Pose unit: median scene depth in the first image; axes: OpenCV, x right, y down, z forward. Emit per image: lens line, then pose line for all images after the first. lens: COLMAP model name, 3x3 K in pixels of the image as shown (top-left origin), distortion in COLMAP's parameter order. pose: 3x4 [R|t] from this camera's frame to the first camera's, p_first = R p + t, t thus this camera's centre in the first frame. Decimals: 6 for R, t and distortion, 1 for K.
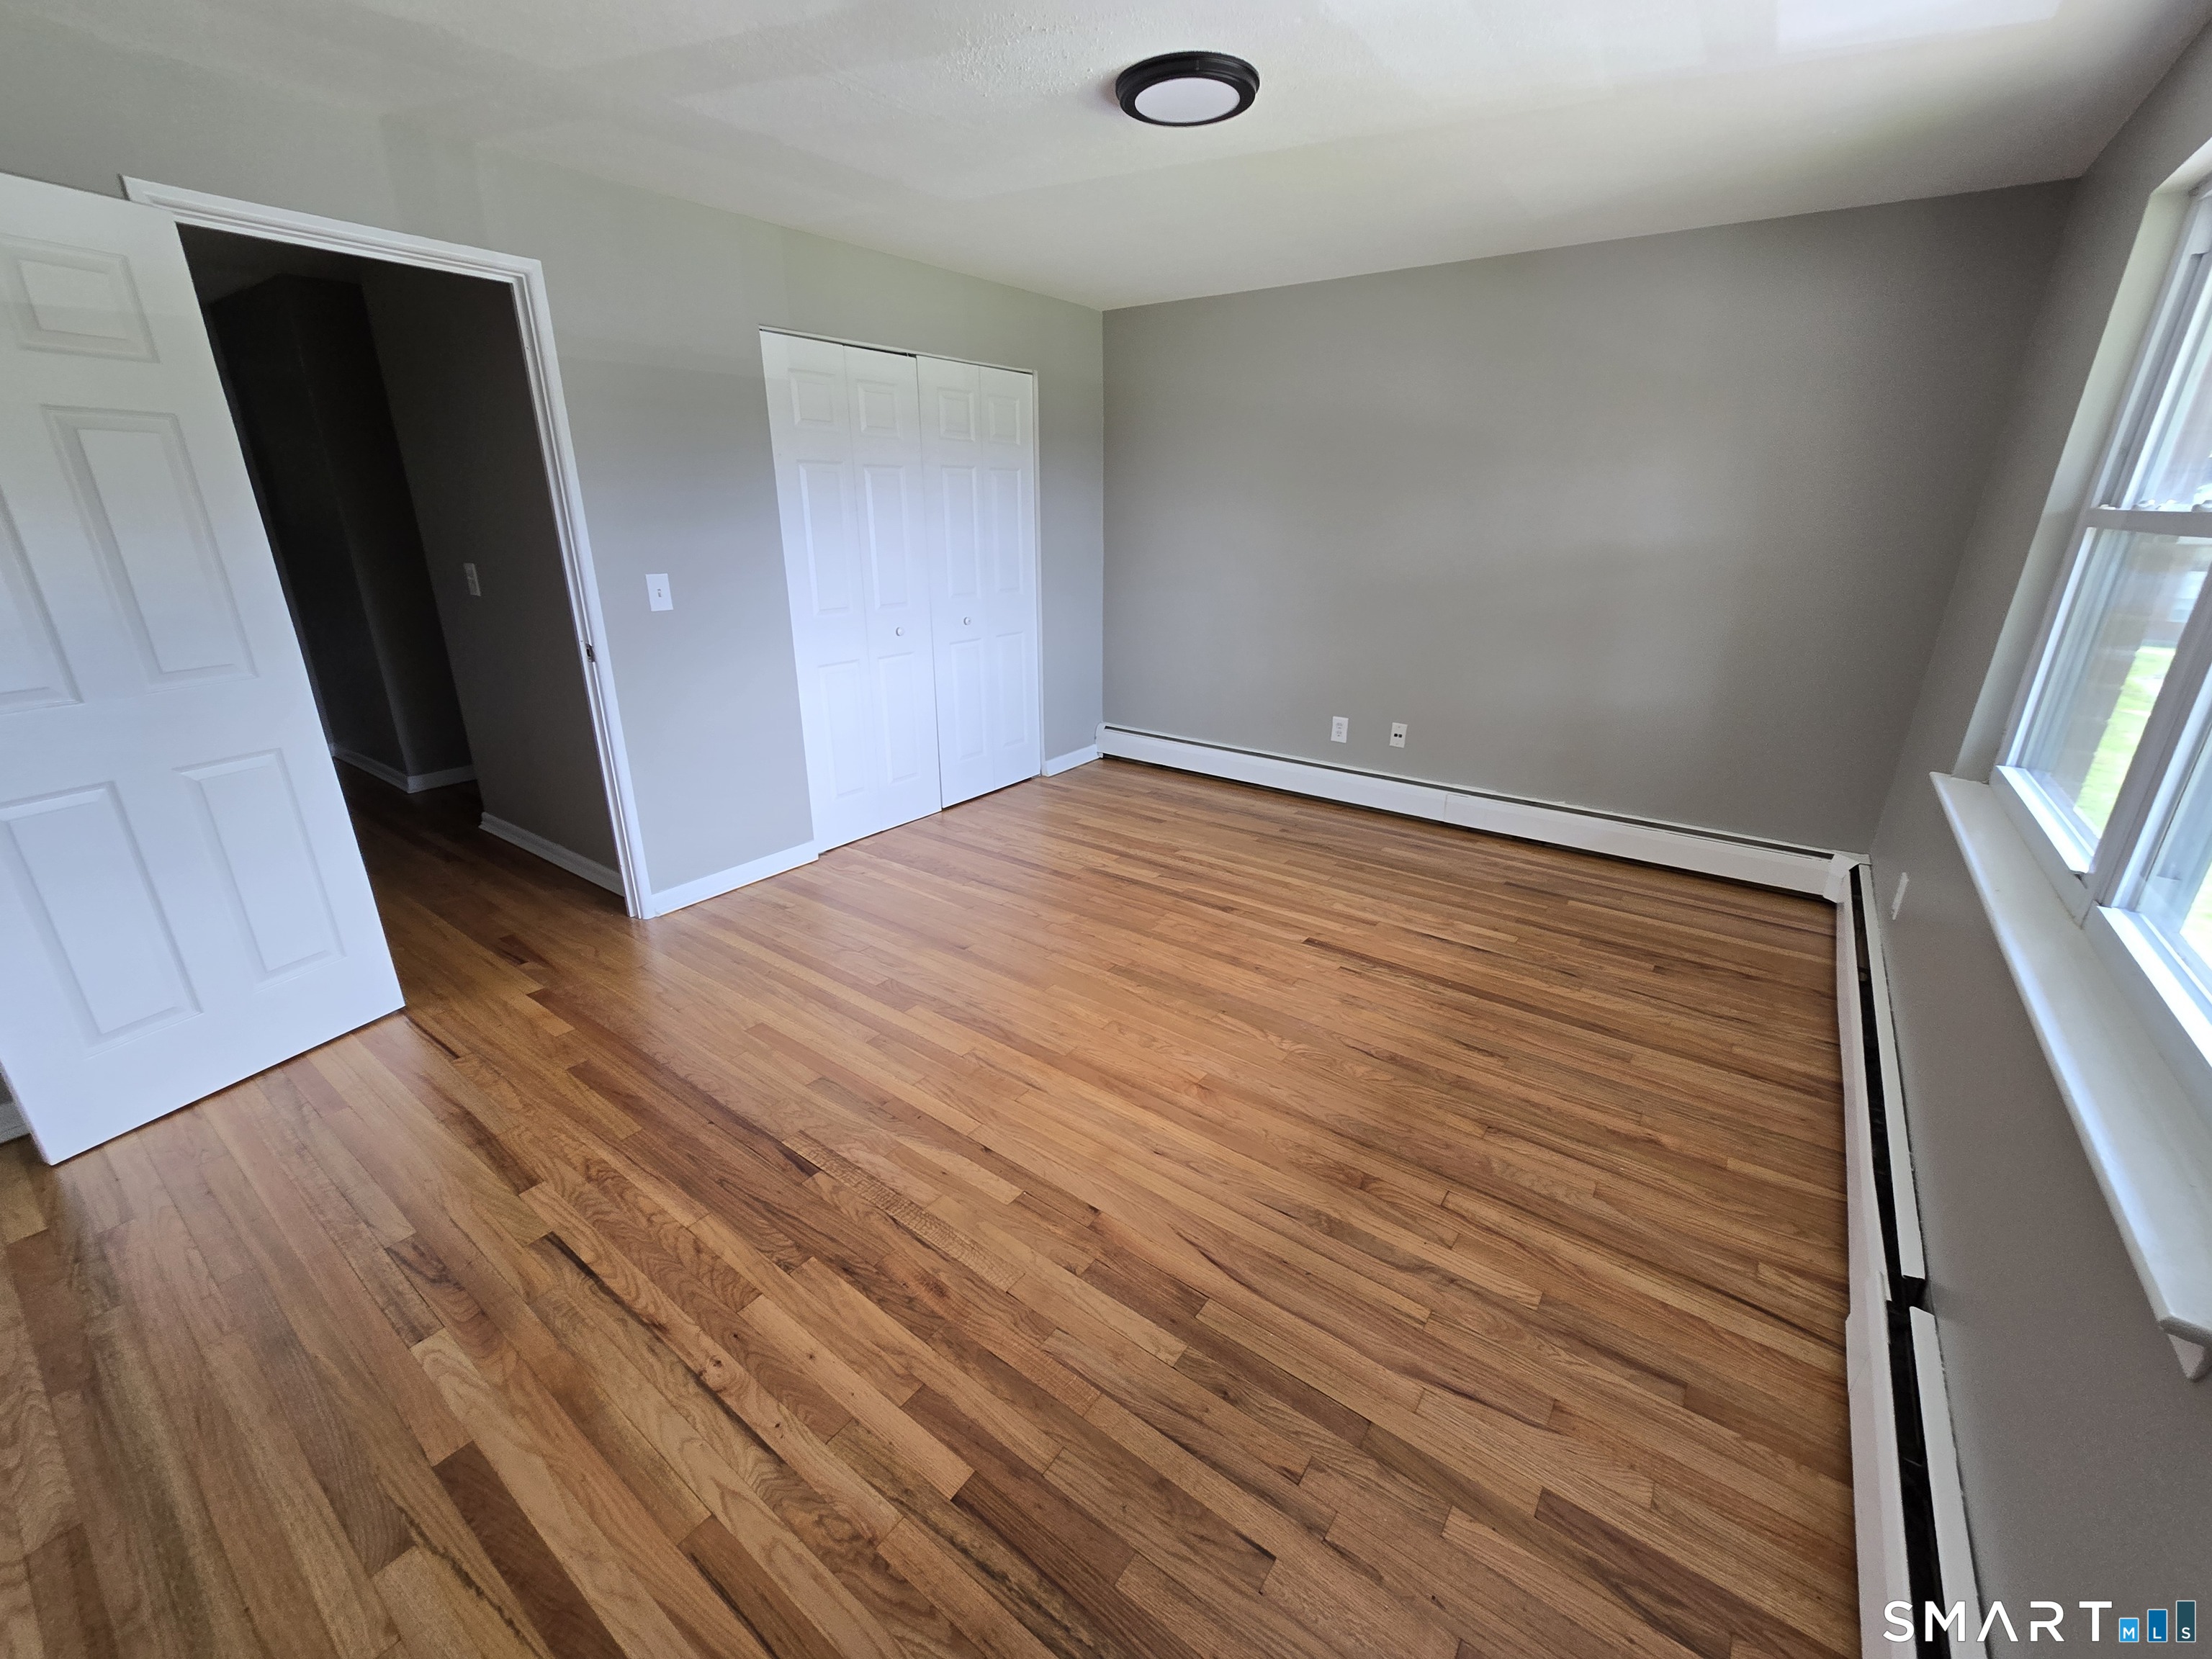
lens RADIAL K [[911.9, 0, 1111.1], [0, 911.9, 828.2], [0, 0, 1]] dist [-0.001659, -0.001054]
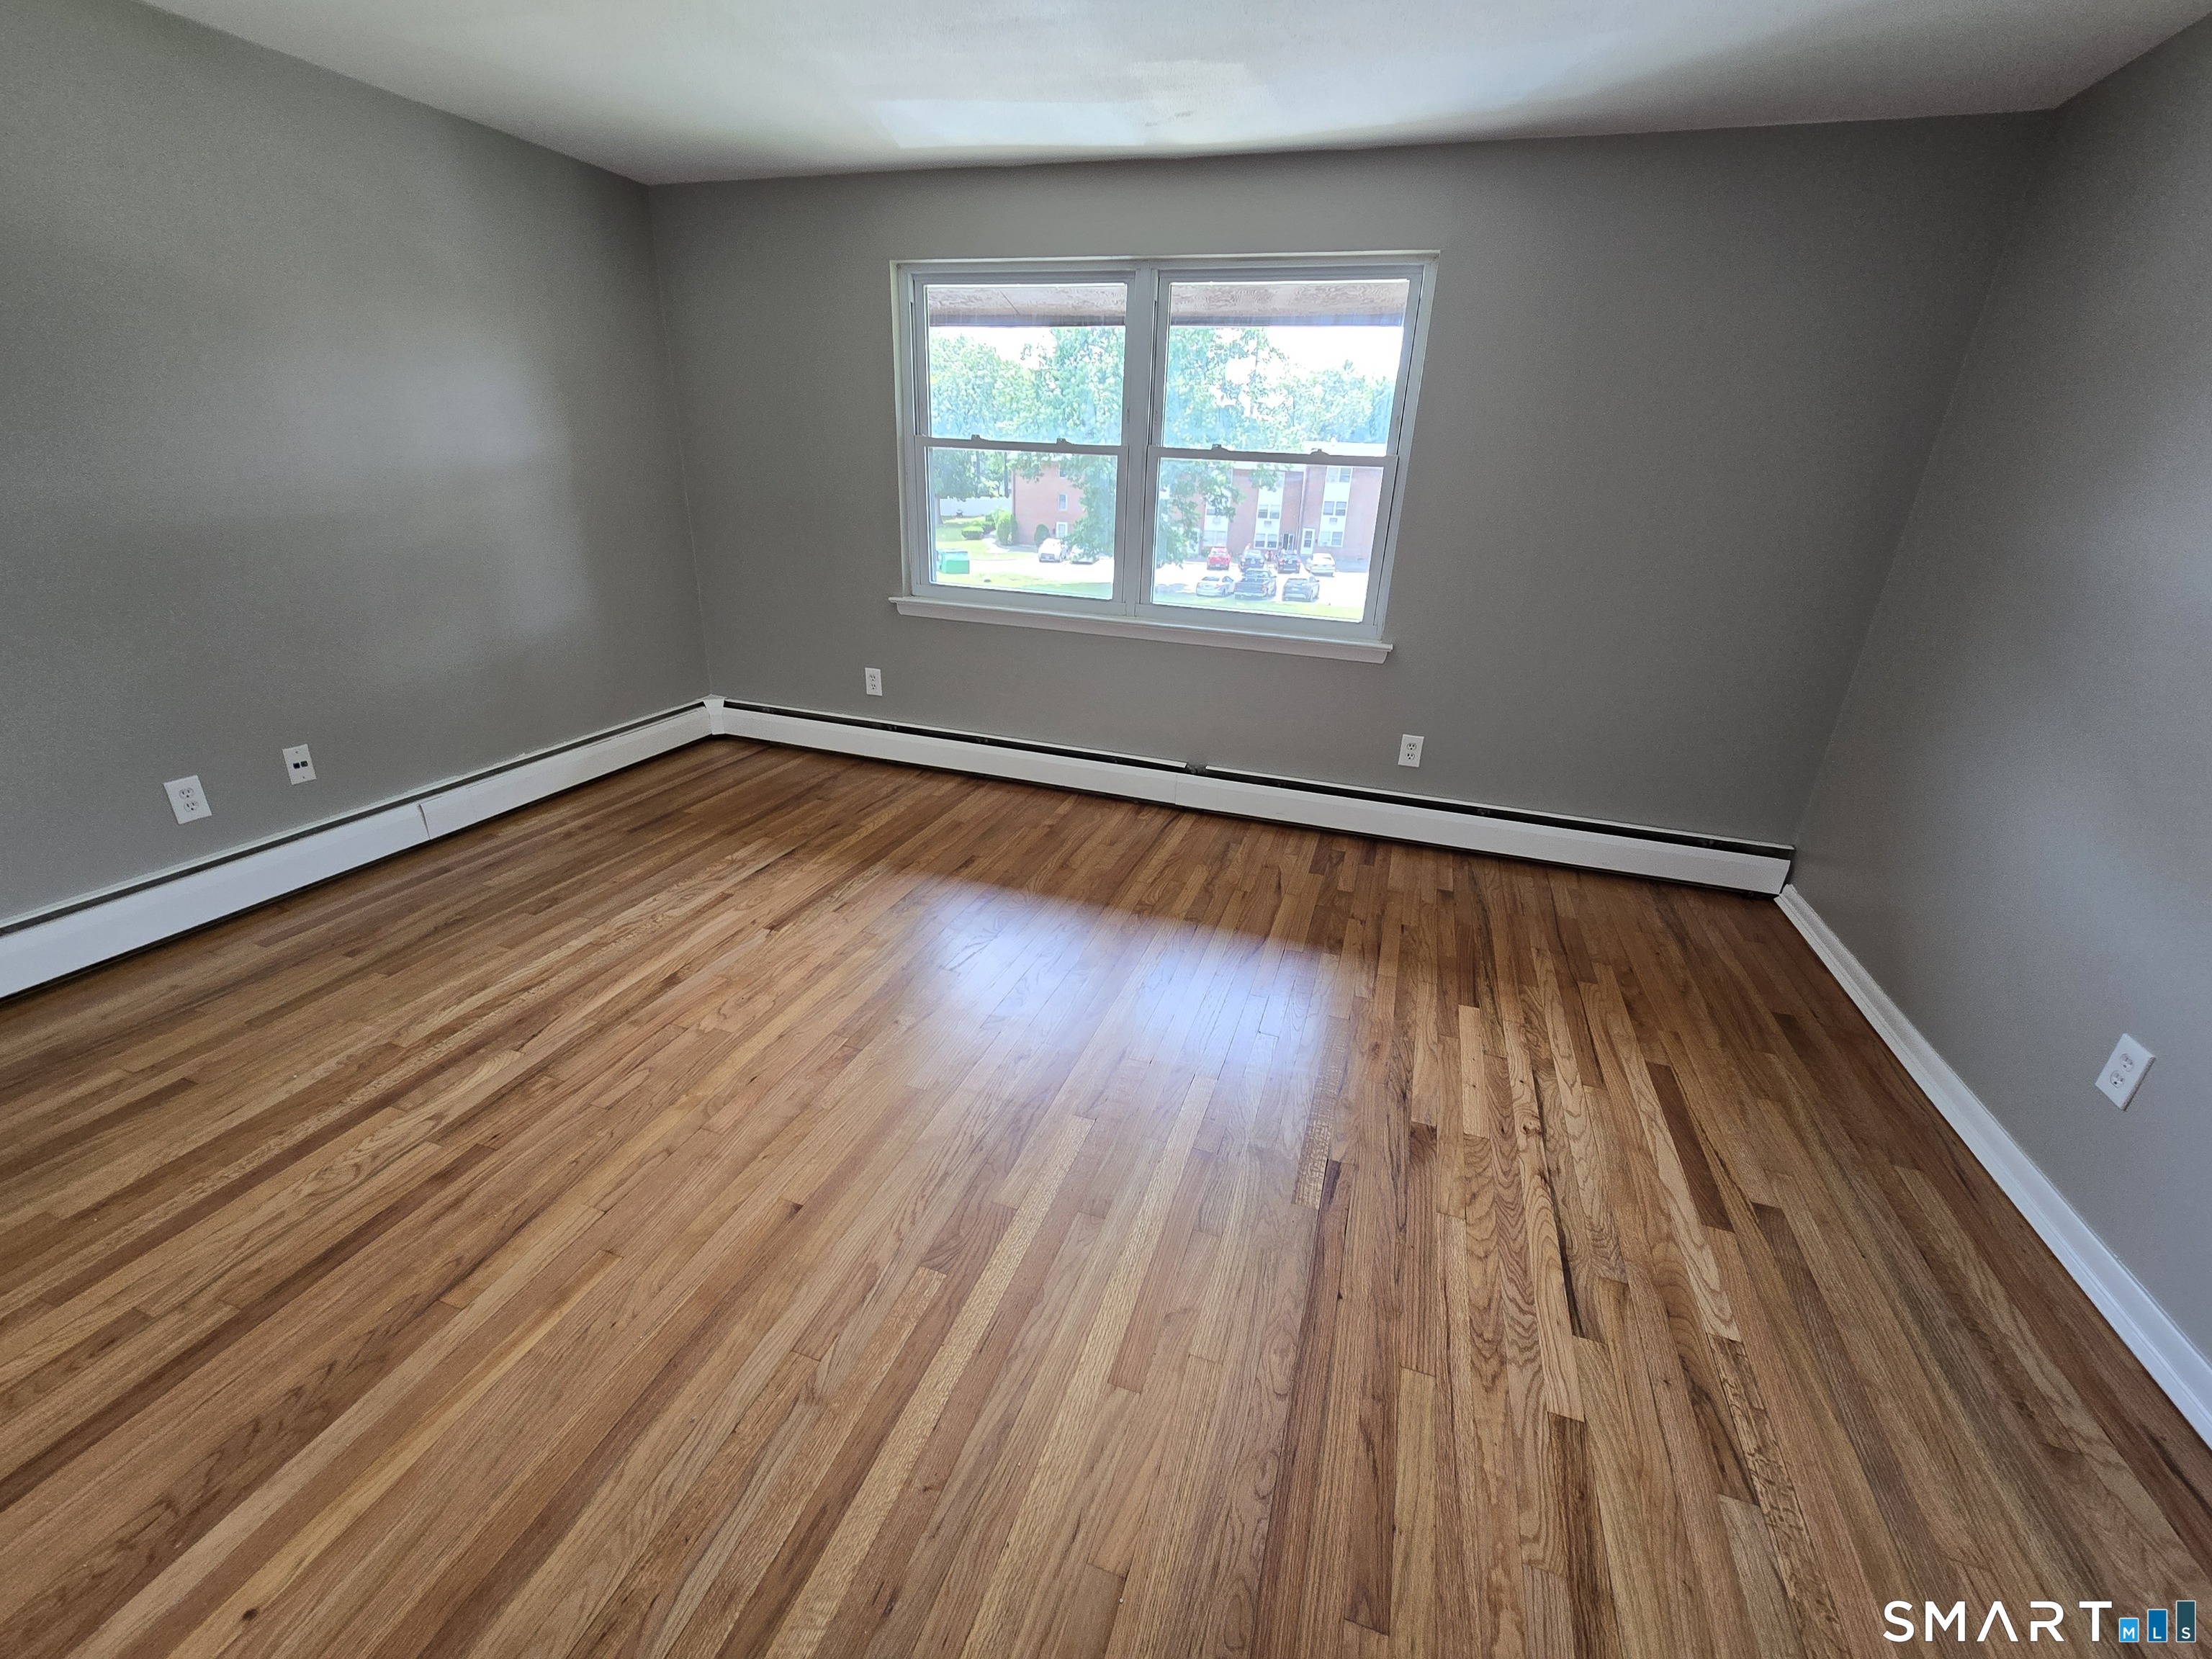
lens RADIAL K [[911.9, 0, 1111.1], [0, 911.9, 828.2], [0, 0, 1]] dist [-0.001659, -0.001054]
pose [[-0.306355, -0.379512, 0.872993, -0.796006], [0.284307, 0.838752, 0.464397, -0.352634], [-0.908469, 0.390469, -0.149058, 1.018719]]
